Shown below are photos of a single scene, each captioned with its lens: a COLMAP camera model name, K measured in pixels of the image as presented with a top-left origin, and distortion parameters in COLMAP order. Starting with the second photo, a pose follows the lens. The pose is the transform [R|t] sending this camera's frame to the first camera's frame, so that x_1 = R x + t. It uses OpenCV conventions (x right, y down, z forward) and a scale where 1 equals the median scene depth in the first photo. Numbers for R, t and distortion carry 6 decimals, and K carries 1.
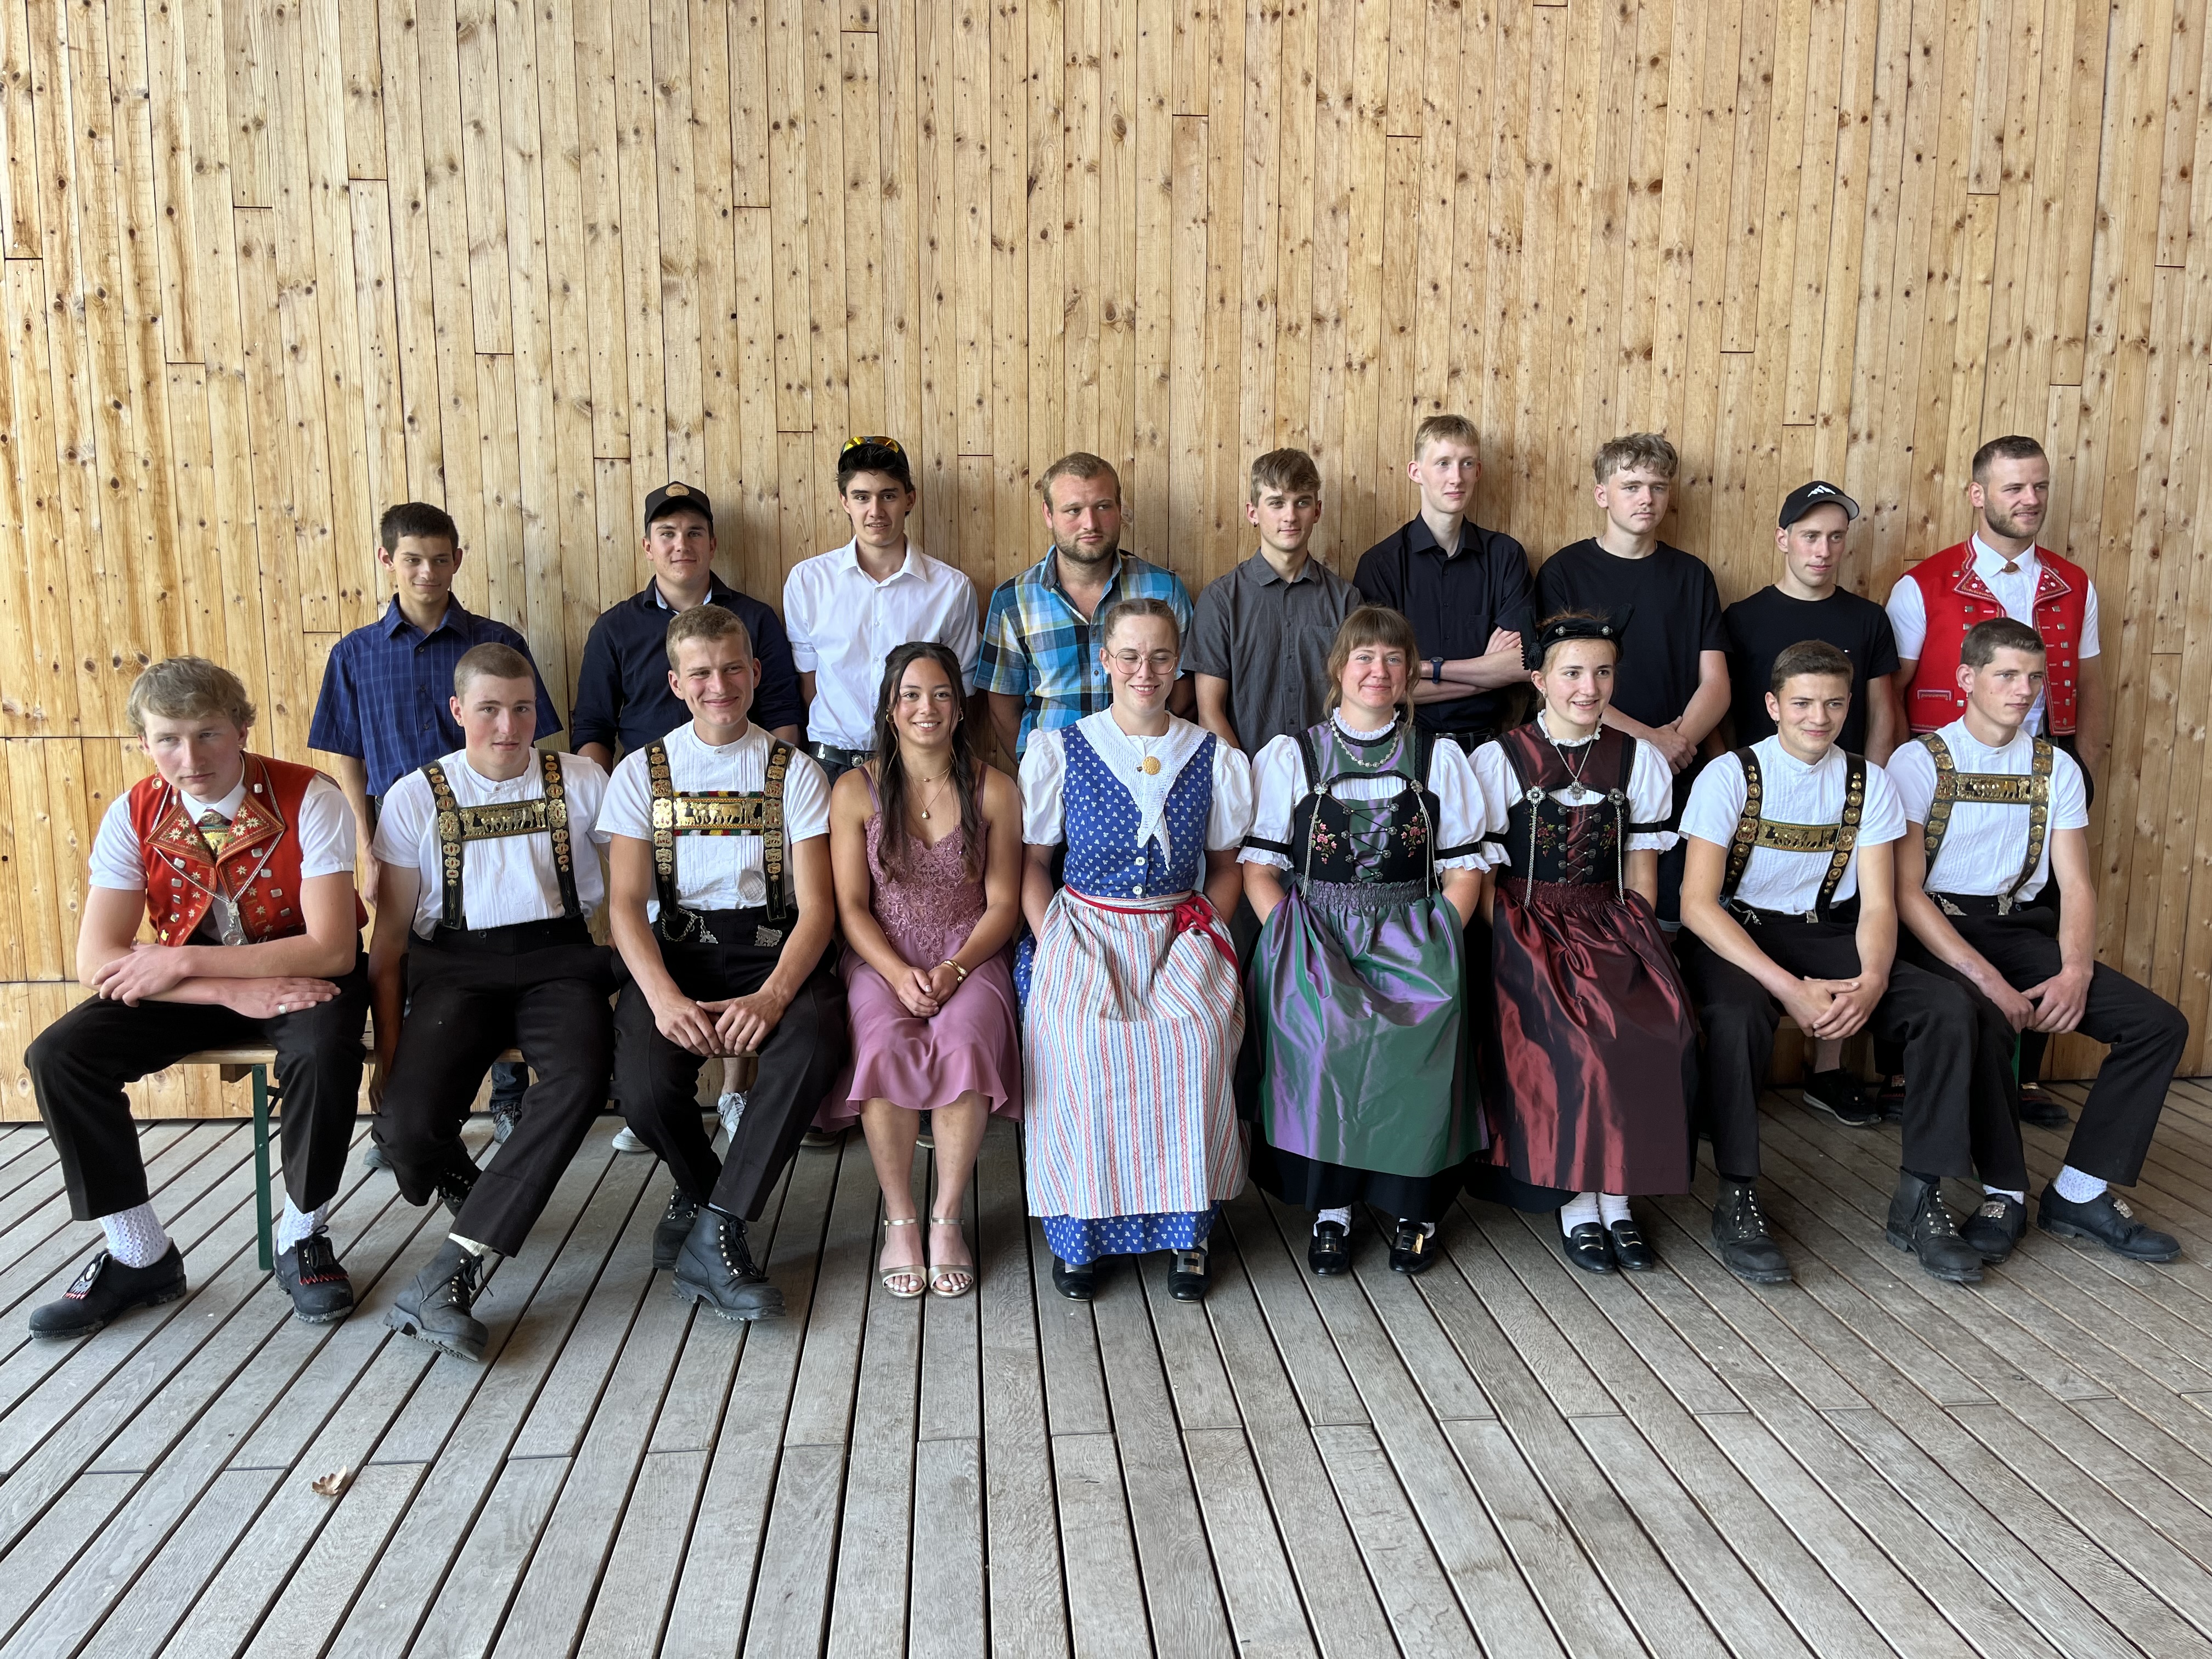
lens RADIAL K [[1659.4, 0, 1103.7], [0, 1659.4, 818.2], [0, 0, 1]] dist [0.104134, -0.123762]
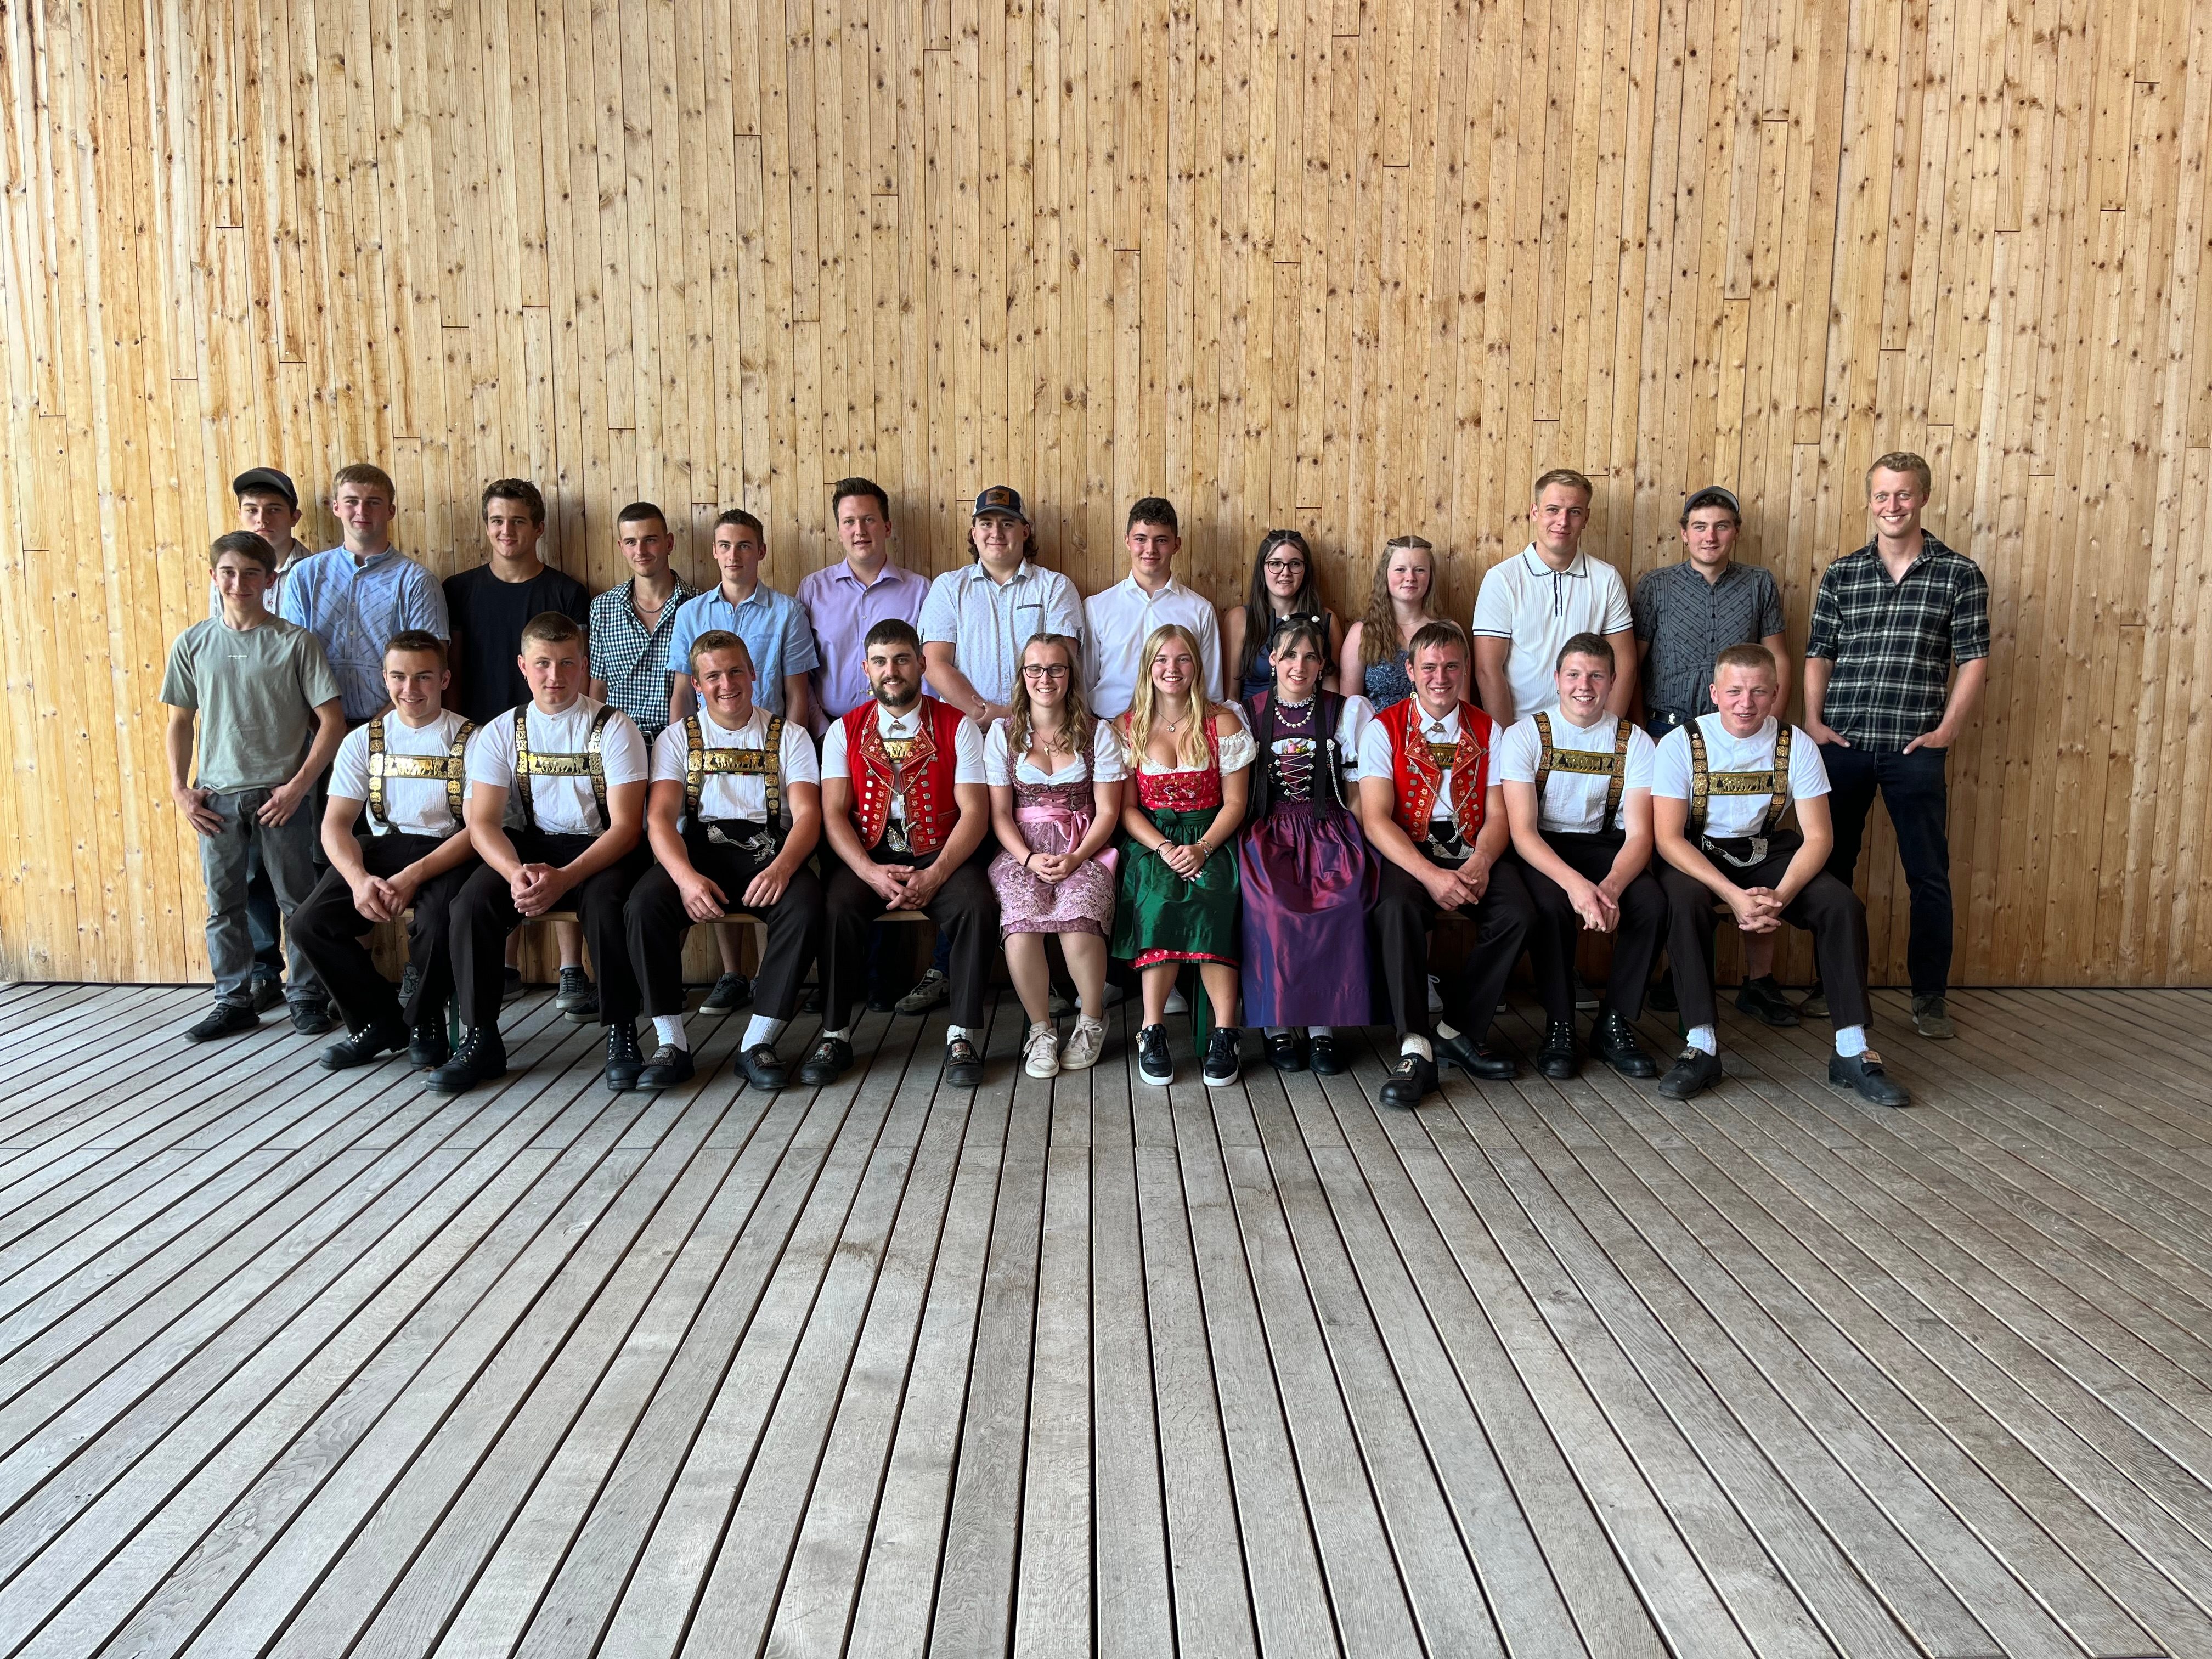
lens RADIAL K [[1659.4, 0, 1121.3], [0, 1659.4, 822.2], [0, 0, 1]] dist [0.104134, -0.123762]
pose [[0.997654, 0.009941, -0.067736, 0.144484], [-0.010912, 0.999843, -0.013976, 0.062610], [0.067587, 0.014682, 0.997605, -0.344451]]
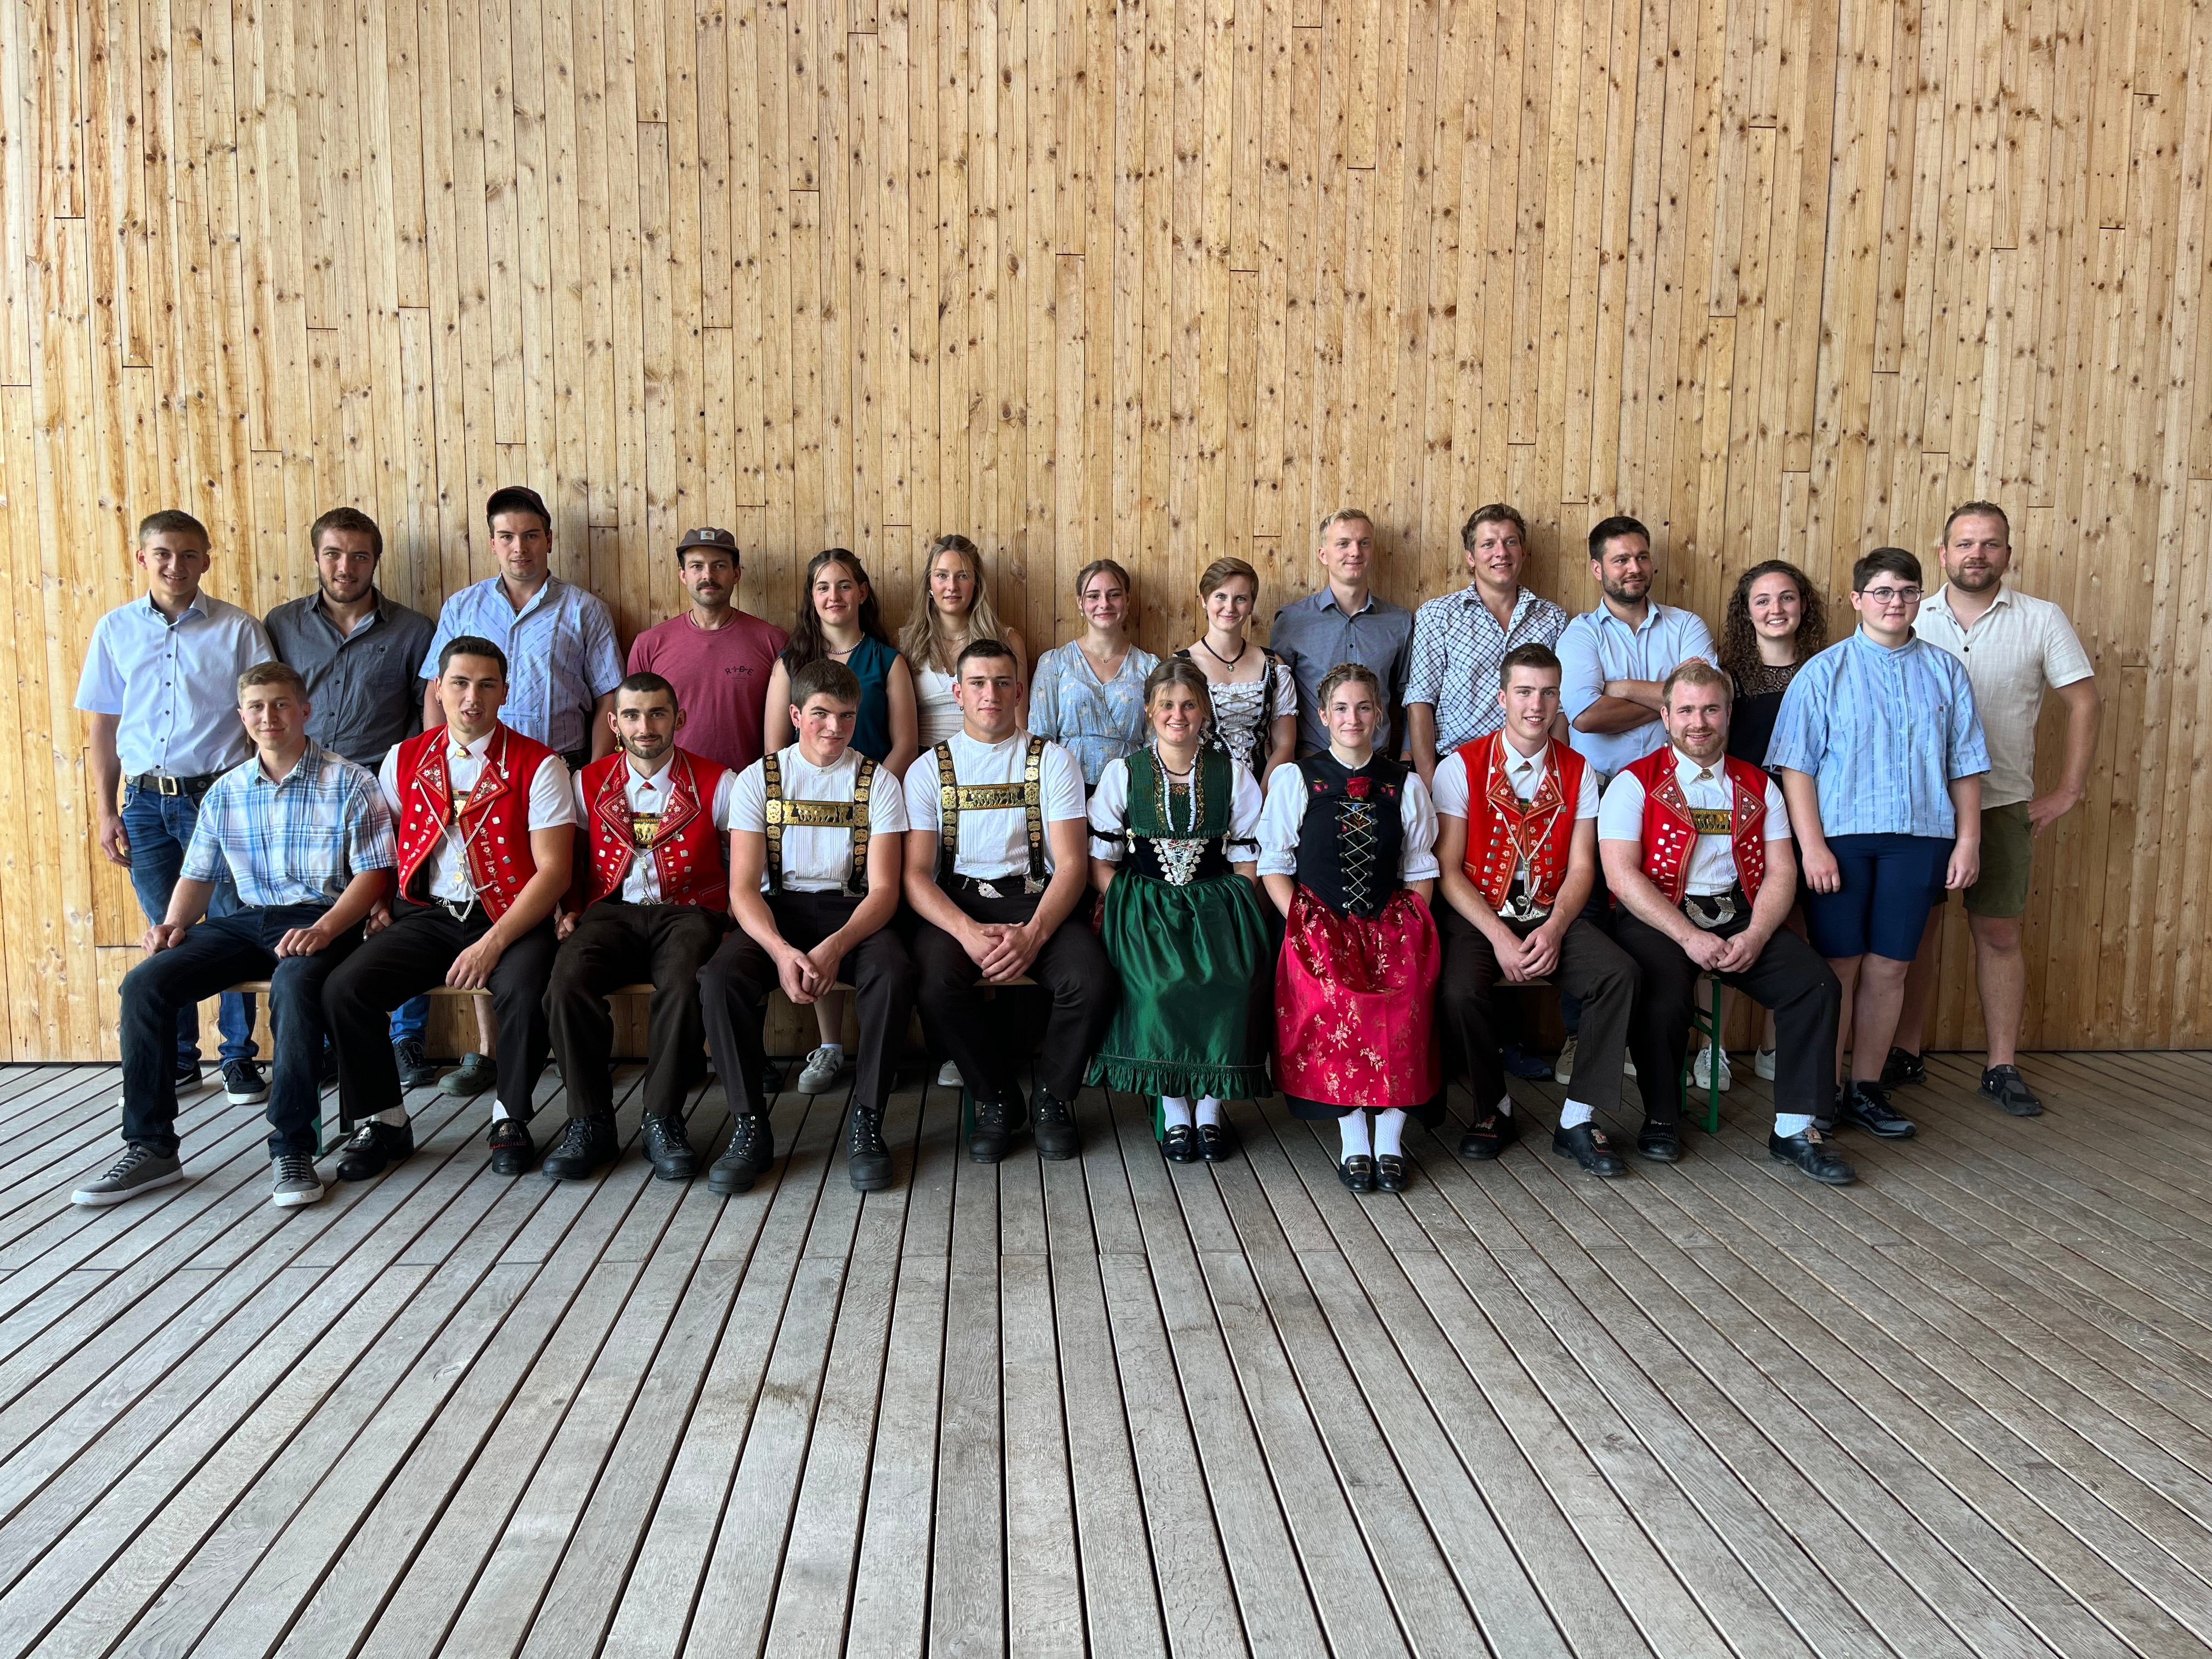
lens RADIAL K [[1659.4, 0, 1093.3], [0, 1659.4, 832.8], [0, 0, 1]] dist [0.104134, -0.123762]
pose [[0.999687, 0.007144, -0.023962, 0.102149], [-0.007926, 0.999433, -0.032709, 0.050304], [0.023714, 0.032889, 0.999178, -0.226684]]
